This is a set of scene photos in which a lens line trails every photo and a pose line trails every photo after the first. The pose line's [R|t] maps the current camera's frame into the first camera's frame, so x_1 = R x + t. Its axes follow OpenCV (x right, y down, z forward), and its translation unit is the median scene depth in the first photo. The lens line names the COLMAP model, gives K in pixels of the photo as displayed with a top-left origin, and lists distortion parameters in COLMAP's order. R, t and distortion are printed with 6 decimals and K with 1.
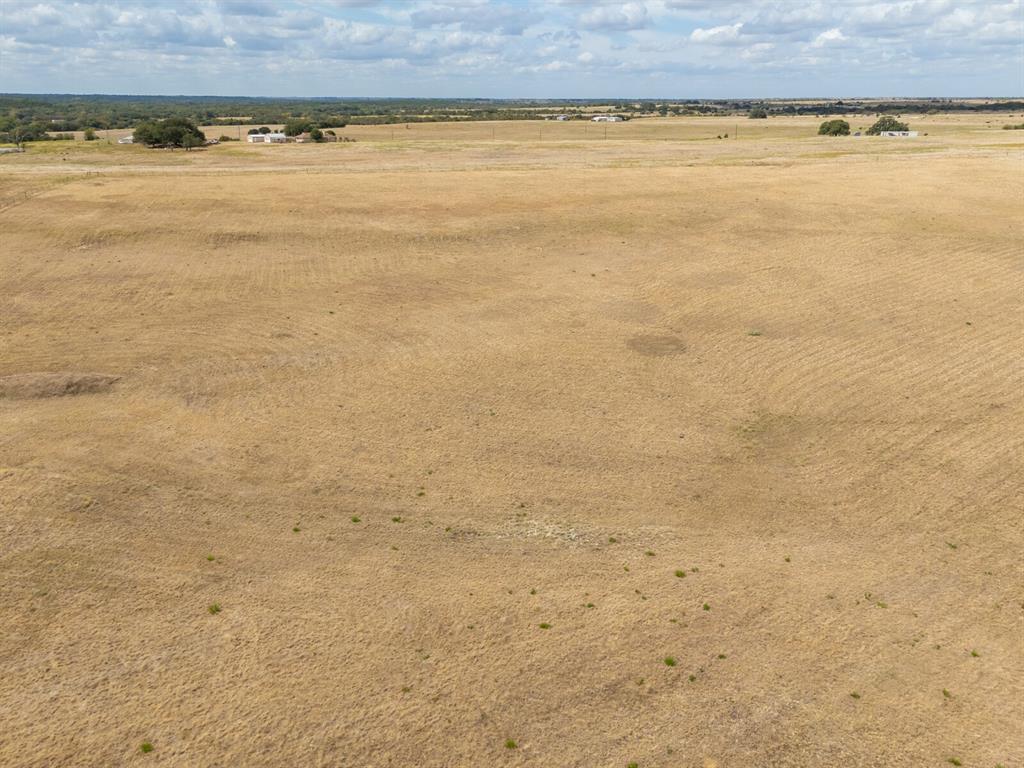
lens RADIAL K [[718.0, 0, 505.9], [0, 718.0, 381.8], [0, 0, 1]] dist [0.059170, -0.022988]
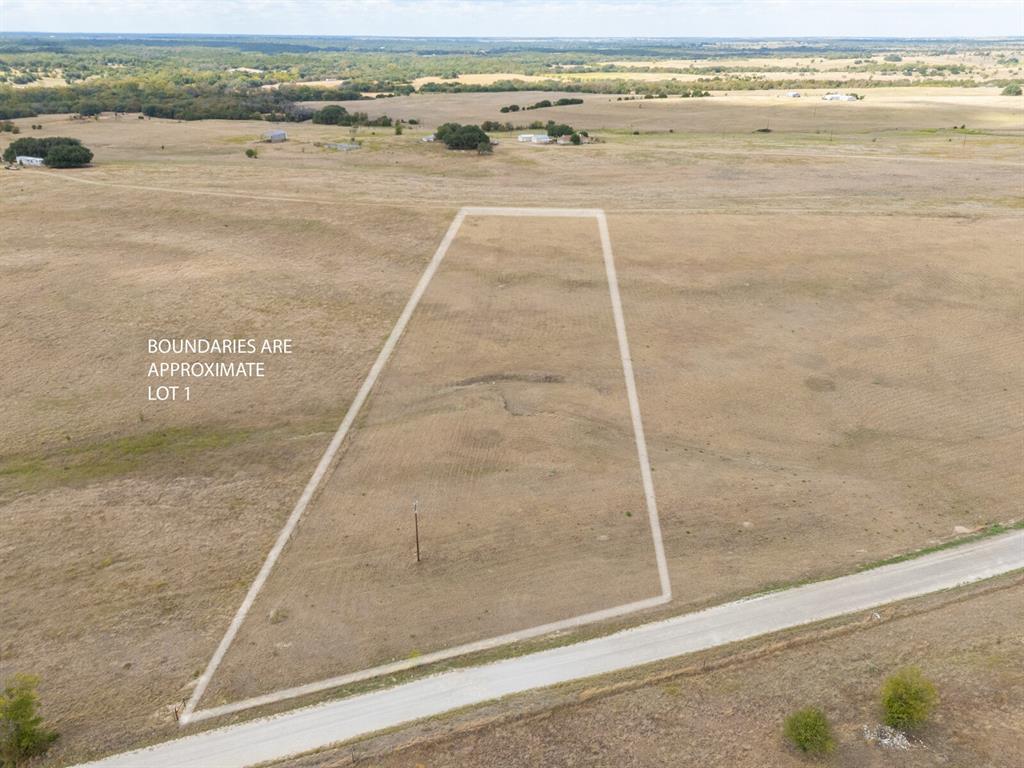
lens RADIAL K [[718.0, 0, 511.9], [0, 718.0, 384.0], [0, 0, 1]] dist [0.059170, -0.022988]
pose [[0.964926, 0.107080, -0.239690, -0.112446], [-0.087156, 0.991913, 0.092267, -0.137400], [0.247632, -0.068140, 0.966455, -0.973538]]
